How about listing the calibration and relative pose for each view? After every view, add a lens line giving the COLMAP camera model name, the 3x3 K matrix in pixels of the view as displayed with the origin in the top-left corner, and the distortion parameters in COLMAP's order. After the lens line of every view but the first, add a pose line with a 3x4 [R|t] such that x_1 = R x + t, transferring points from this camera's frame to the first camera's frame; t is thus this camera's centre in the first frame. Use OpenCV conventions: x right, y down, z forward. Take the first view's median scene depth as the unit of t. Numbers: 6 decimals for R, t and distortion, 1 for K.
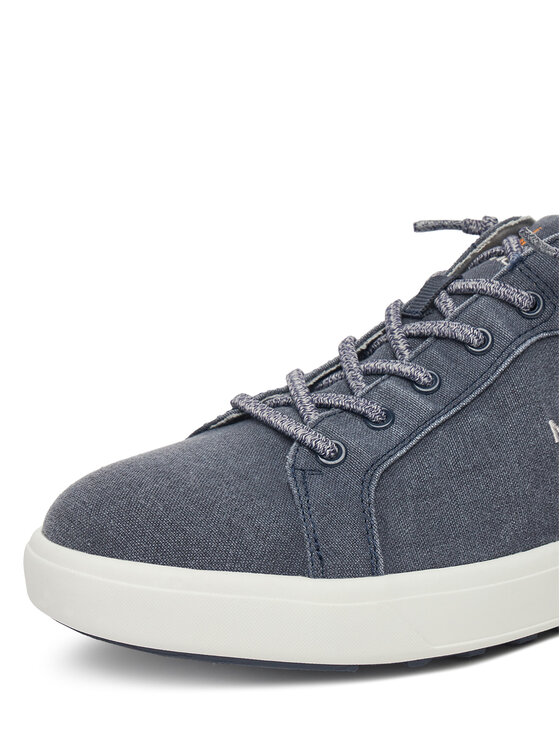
lens RADIAL K [[1944.3, 0, 280.0], [0, 1944.3, 373.0], [0, 0, 1]] dist [0.010573, 0.103487]
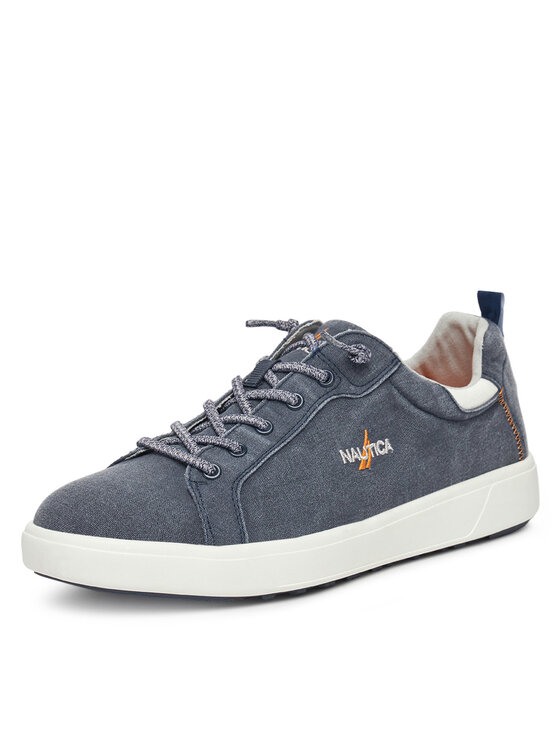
lens RADIAL K [[2193.3, 0, 280.0], [0, 2193.3, 373.0], [0, 0, 1]] dist [0.005029, -0.085982]
pose [[0.987810, -0.013192, 0.155104, -0.190924], [0.017294, 0.999535, -0.025126, 0.005359], [-0.154701, 0.027502, 0.987579, -0.787989]]
